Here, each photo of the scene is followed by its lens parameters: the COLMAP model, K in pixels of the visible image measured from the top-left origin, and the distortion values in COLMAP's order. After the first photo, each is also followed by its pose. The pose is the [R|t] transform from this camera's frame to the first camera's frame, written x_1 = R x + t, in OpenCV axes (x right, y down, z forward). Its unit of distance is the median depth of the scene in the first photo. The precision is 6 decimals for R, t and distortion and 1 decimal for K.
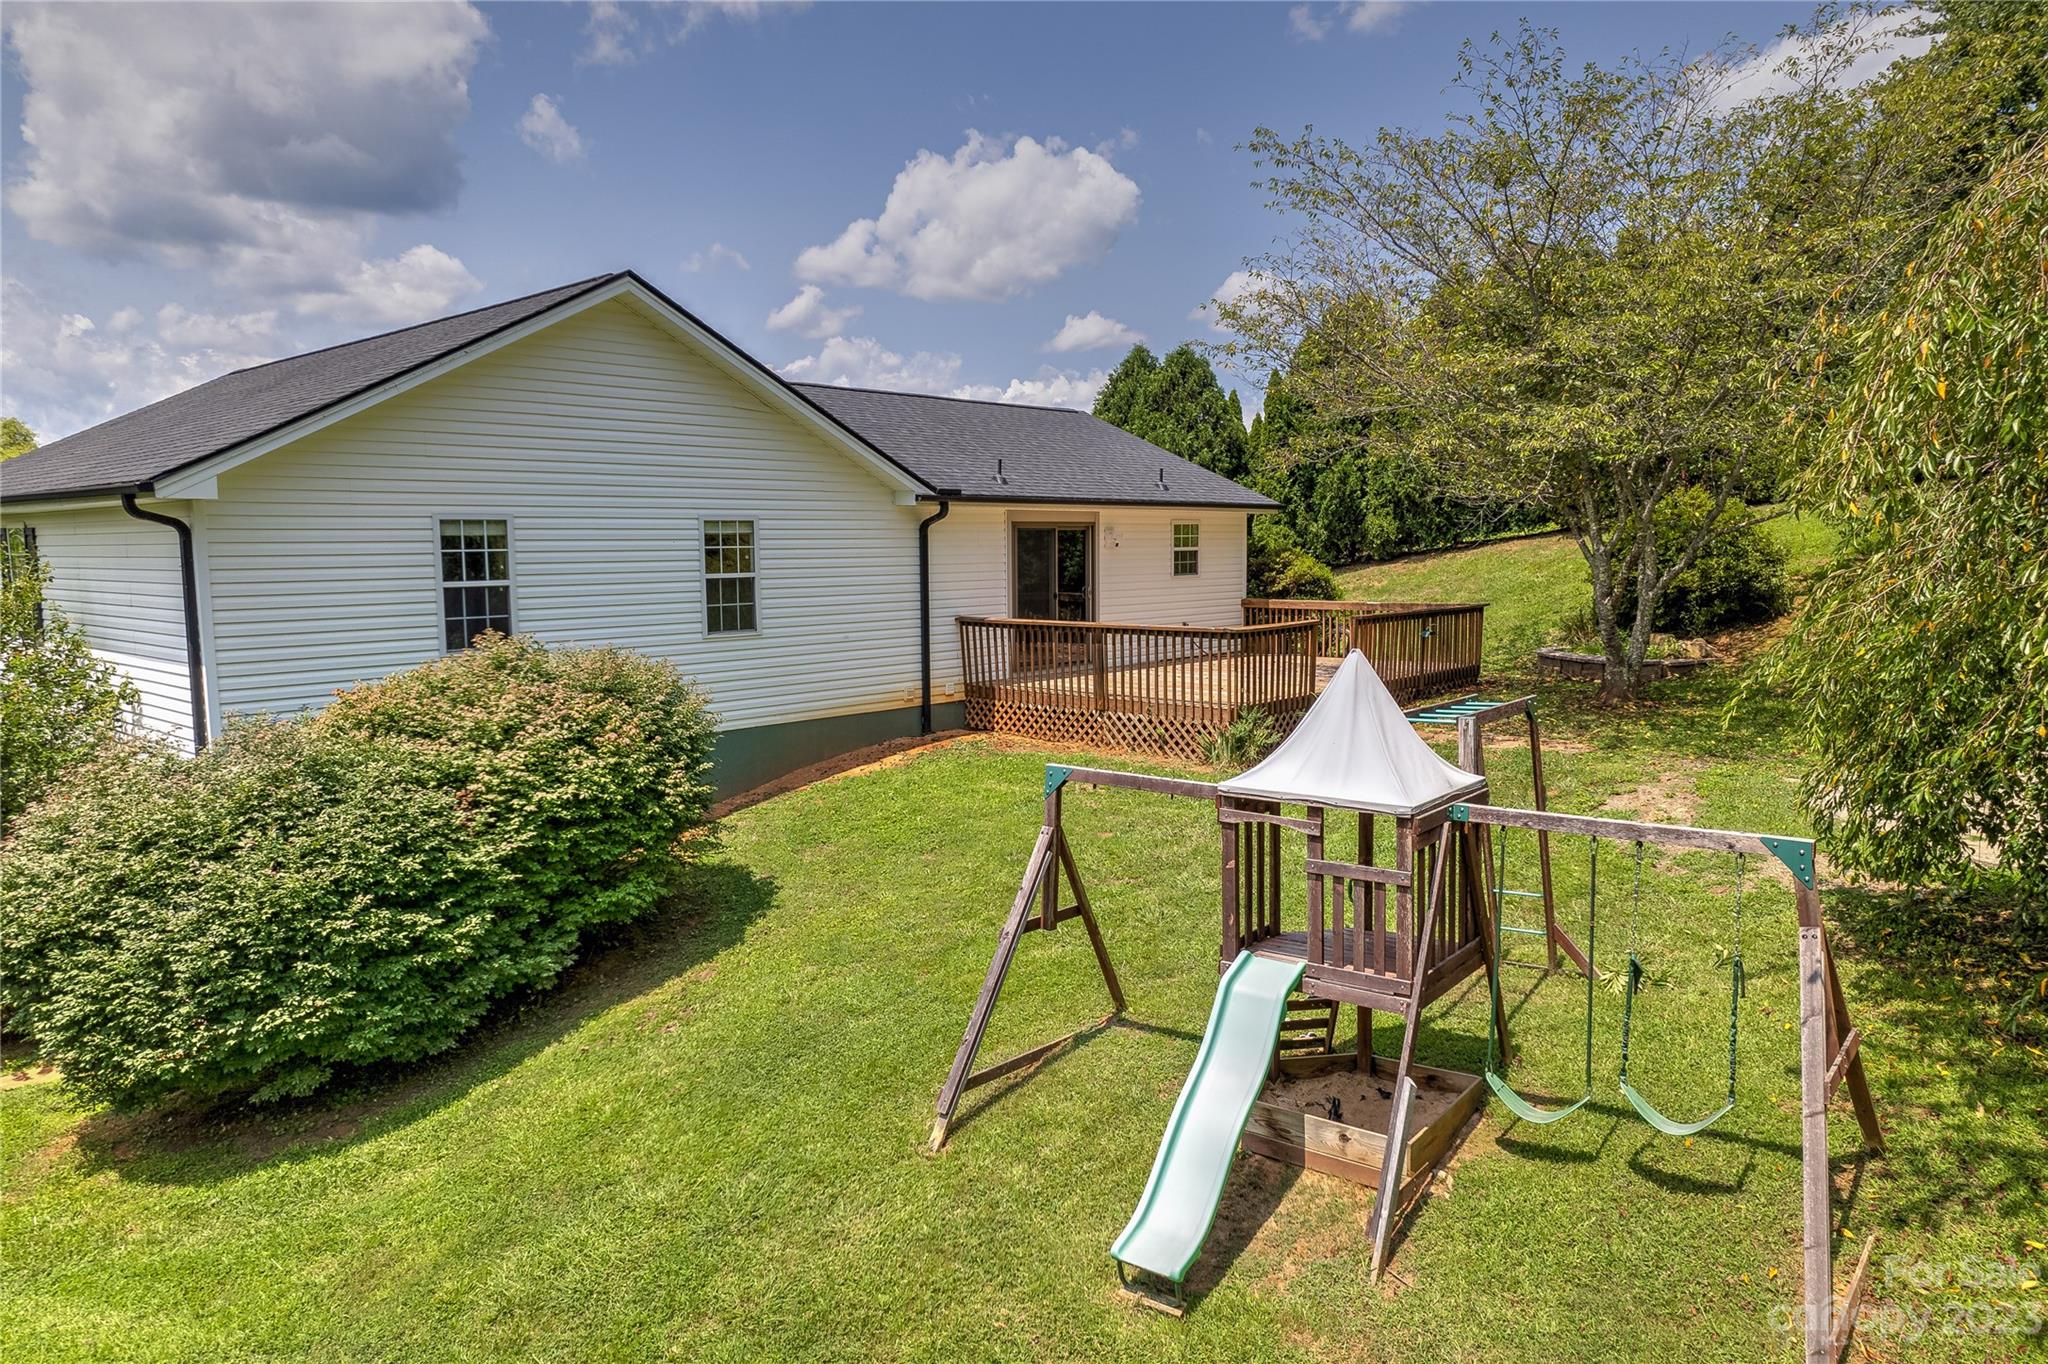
lens RADIAL K [[1461.7, 0, 1018.2], [0, 1461.7, 731.1], [0, 0, 1]] dist [-0.074026, 0.090310]
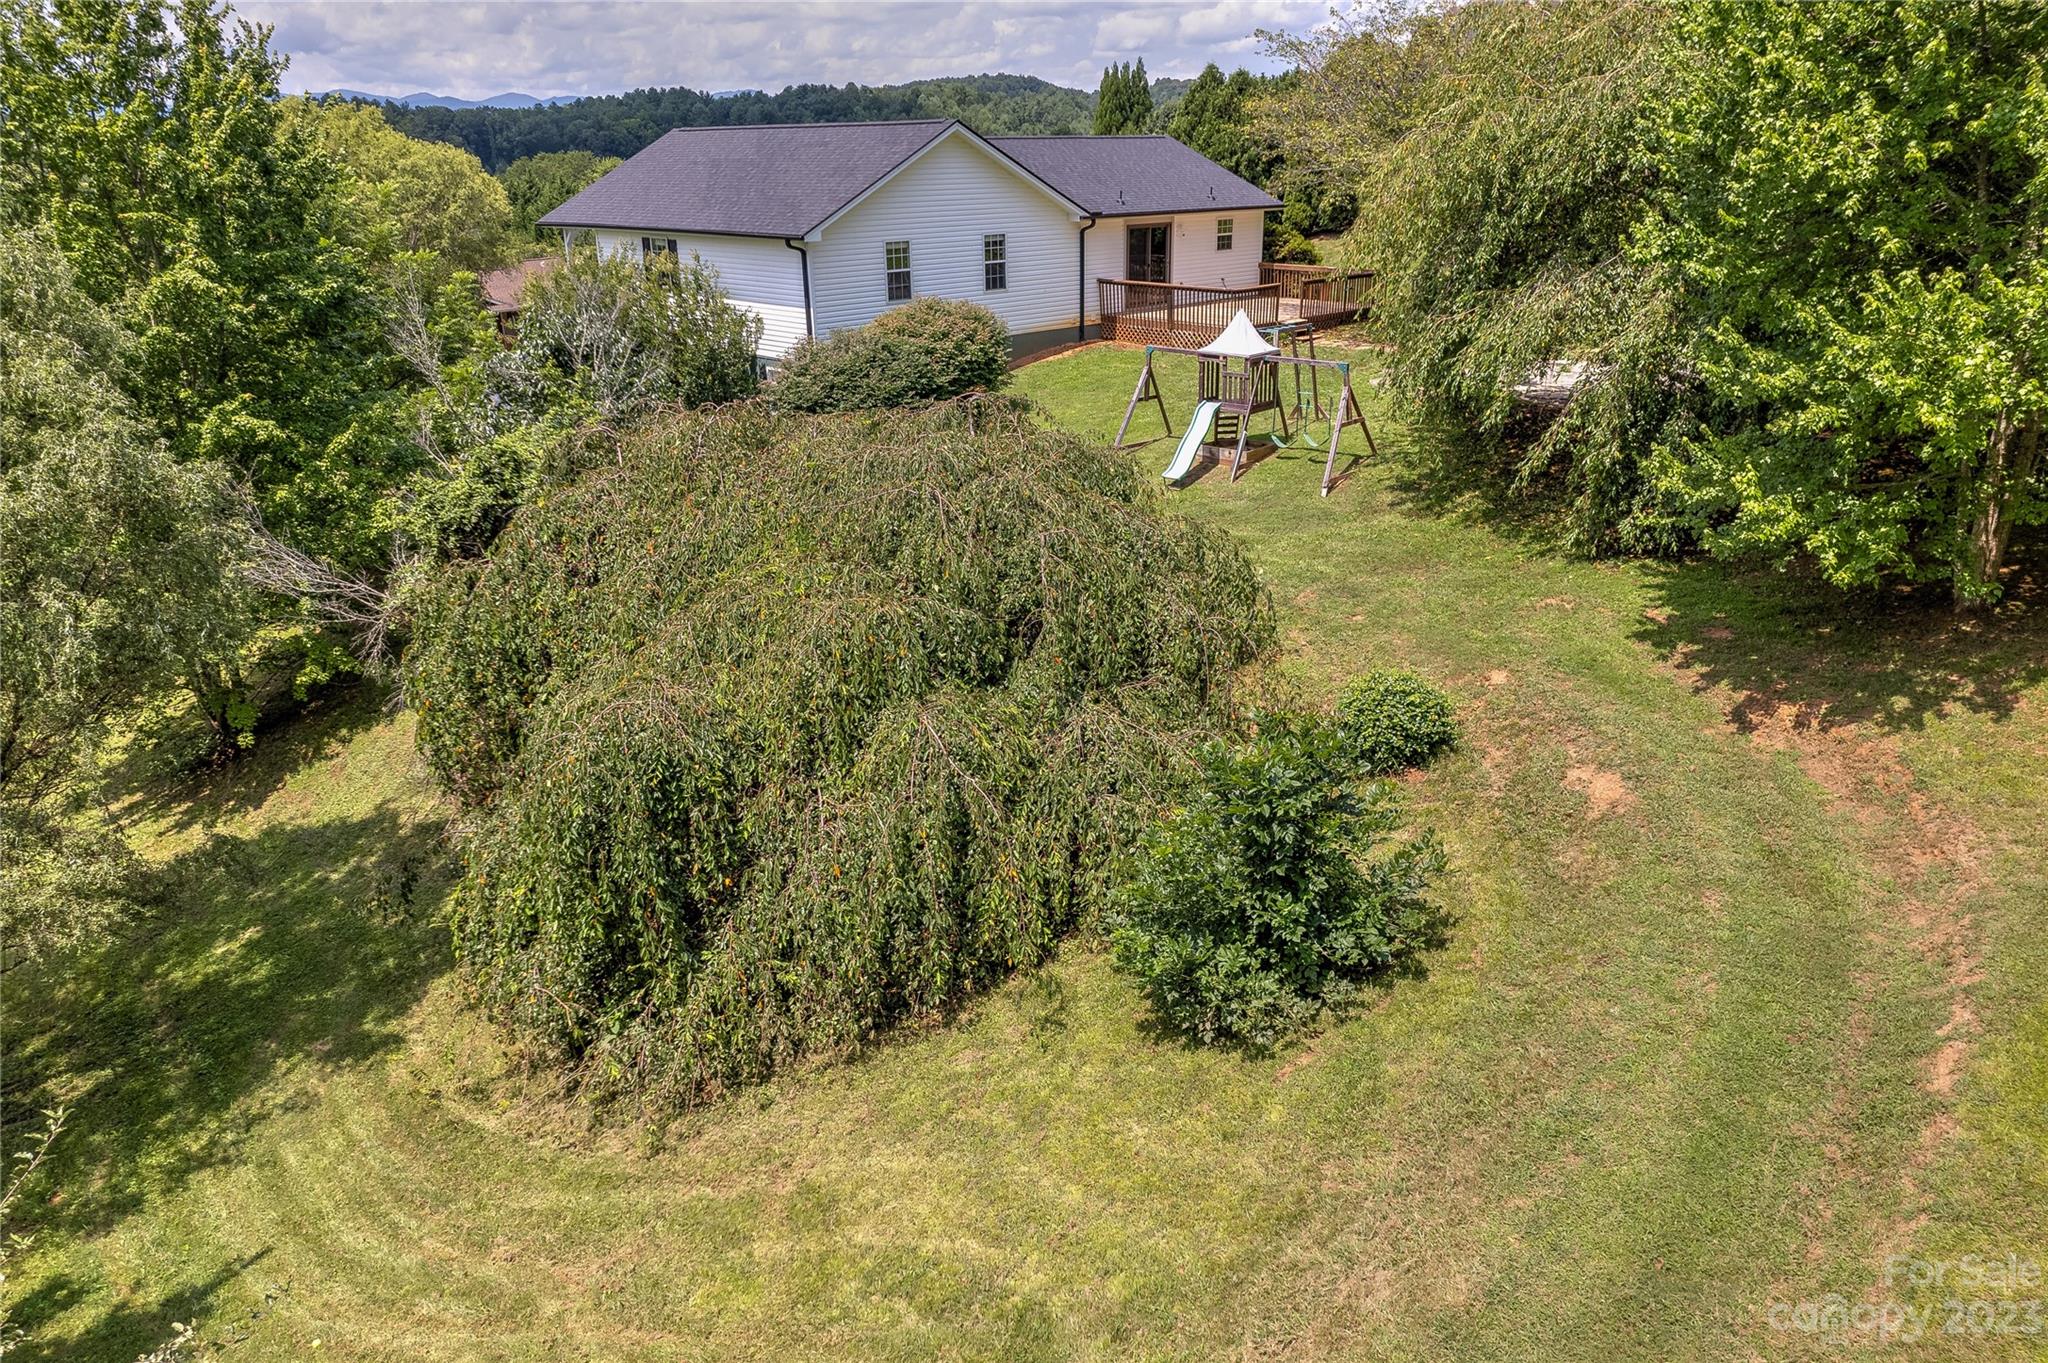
lens RADIAL K [[1461.7, 0, 1018.2], [0, 1461.7, 730.6], [0, 0, 1]] dist [-0.074026, 0.090310]
pose [[0.998442, 0.019110, -0.052431, -0.041102], [-0.005399, 0.968208, 0.250087, 0.023957], [0.055543, -0.249414, 0.966803, -1.187578]]
